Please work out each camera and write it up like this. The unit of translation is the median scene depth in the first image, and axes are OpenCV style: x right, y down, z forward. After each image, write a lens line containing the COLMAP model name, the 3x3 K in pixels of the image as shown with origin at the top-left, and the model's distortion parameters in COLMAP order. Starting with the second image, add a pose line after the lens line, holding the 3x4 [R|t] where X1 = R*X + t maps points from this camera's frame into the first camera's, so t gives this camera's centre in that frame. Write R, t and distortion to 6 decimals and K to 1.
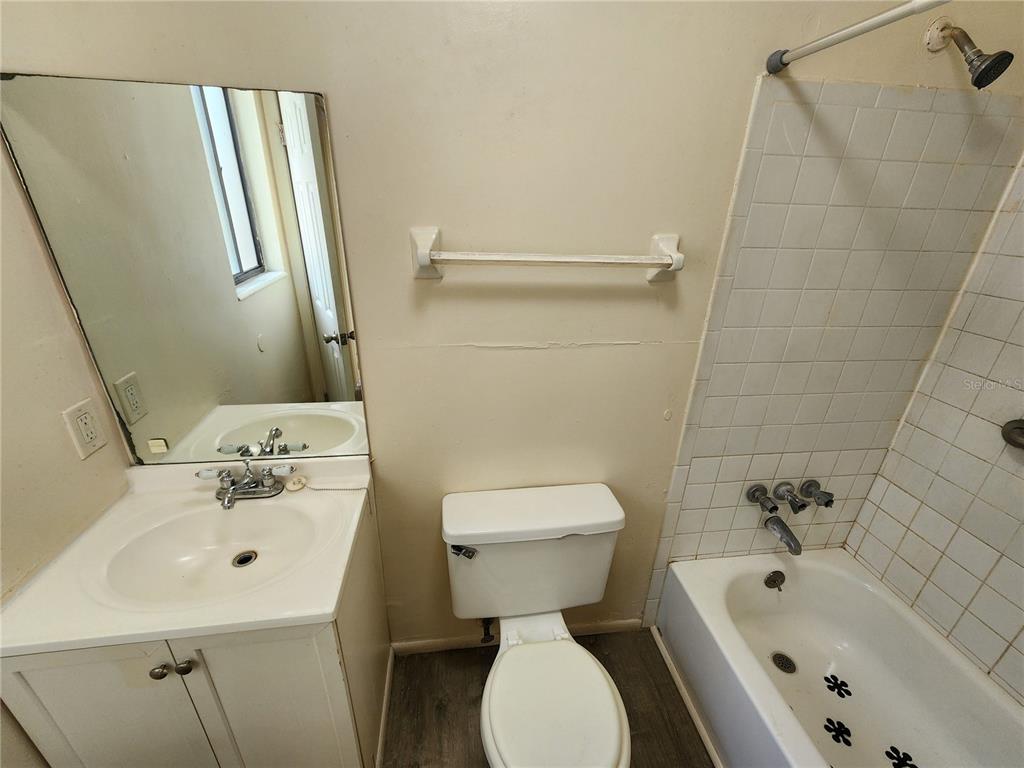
lens RADIAL K [[421.5, 0, 510.4], [0, 421.5, 382.7], [0, 0, 1]] dist [0.000443, 0.000315]
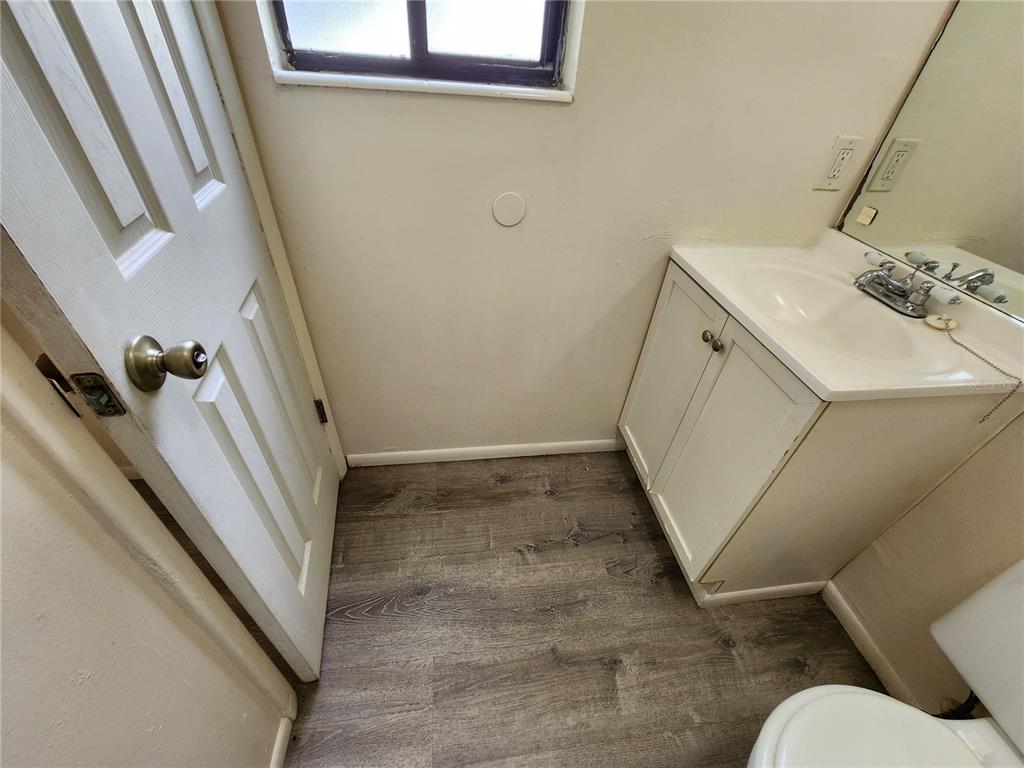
lens RADIAL K [[421.5, 0, 512.2], [0, 421.5, 386.3], [0, 0, 1]] dist [0.000443, 0.000315]
pose [[0.000978, 0.610201, -0.792246, 0.172712], [-0.456540, 0.705136, 0.542544, 0.259435], [0.889702, 0.361161, 0.279271, 0.129223]]
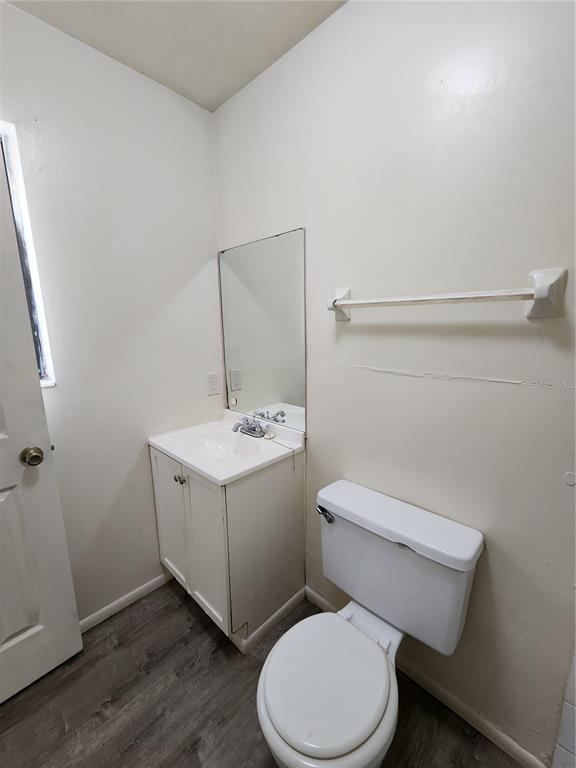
lens RADIAL K [[316.2, 0, 287.6], [0, 316.2, 385.6], [0, 0, 1]] dist [0.000443, 0.000315]
pose [[0.616997, 0.112664, -0.778859, 0.554516], [-0.286635, 0.953889, -0.089083, 0.131634], [0.732909, 0.278212, 0.620841, 0.167502]]
